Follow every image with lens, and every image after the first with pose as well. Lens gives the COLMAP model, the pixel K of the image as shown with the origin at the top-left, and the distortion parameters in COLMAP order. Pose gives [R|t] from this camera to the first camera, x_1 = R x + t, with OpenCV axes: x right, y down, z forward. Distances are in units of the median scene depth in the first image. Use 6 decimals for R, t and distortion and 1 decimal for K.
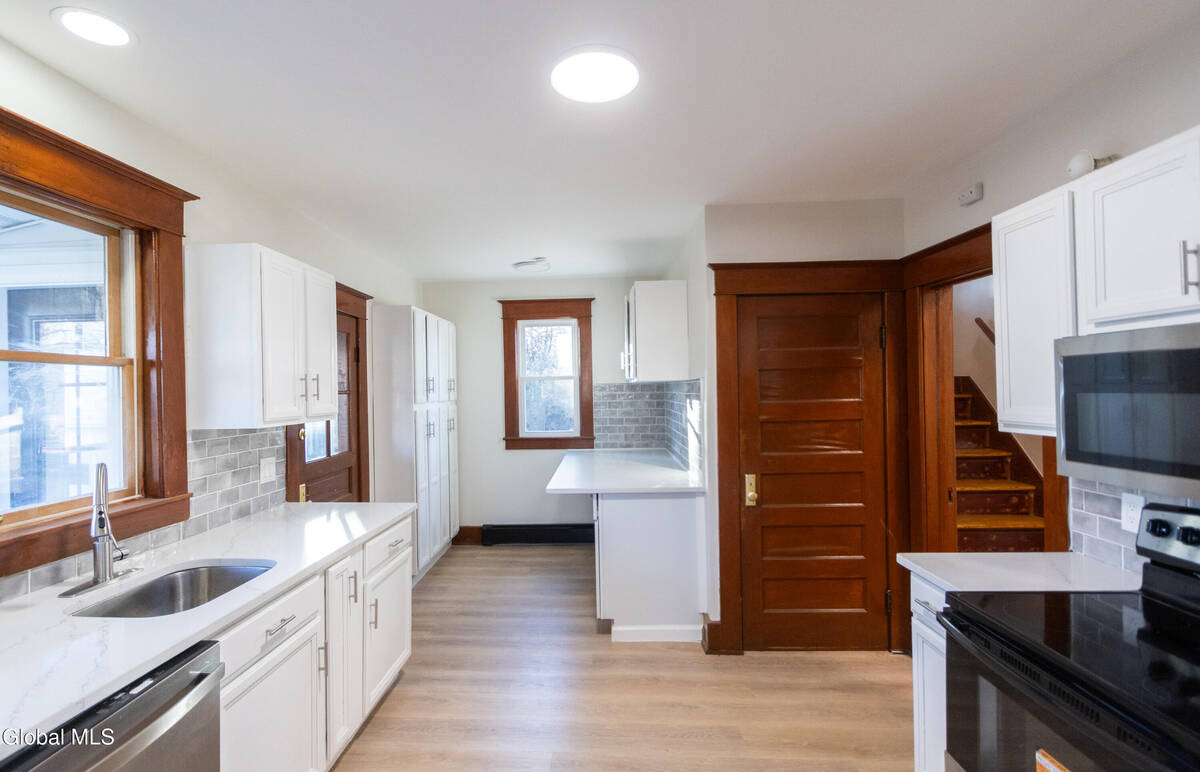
lens RADIAL K [[546.5, 0, 599.3], [0, 546.5, 389.3], [0, 0, 1]] dist [-0.020207, -0.001244]
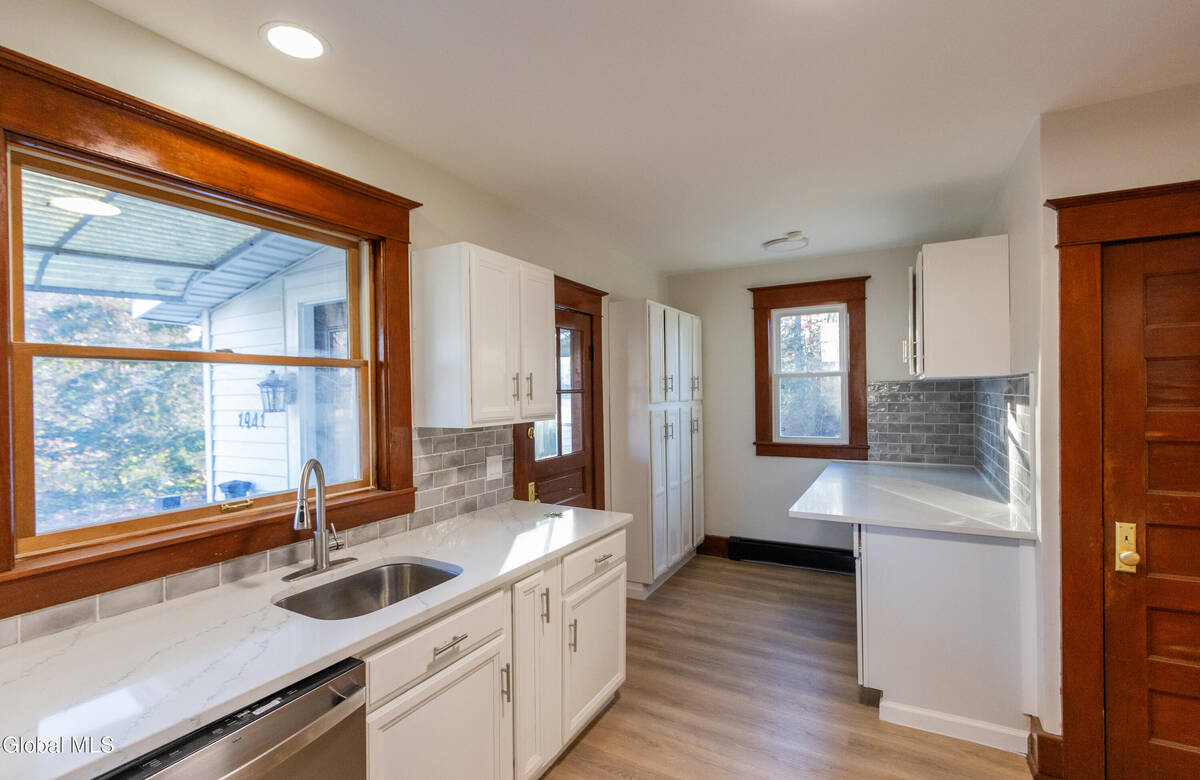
lens RADIAL K [[548.7, 0, 591.8], [0, 548.7, 394.6], [0, 0, 1]] dist [-0.000643, -0.001895]
pose [[0.877803, 0.008129, -0.478952, 0.035894], [-0.001279, 0.999892, 0.014626, -0.003159], [0.479020, -0.012227, 0.877719, 0.147532]]
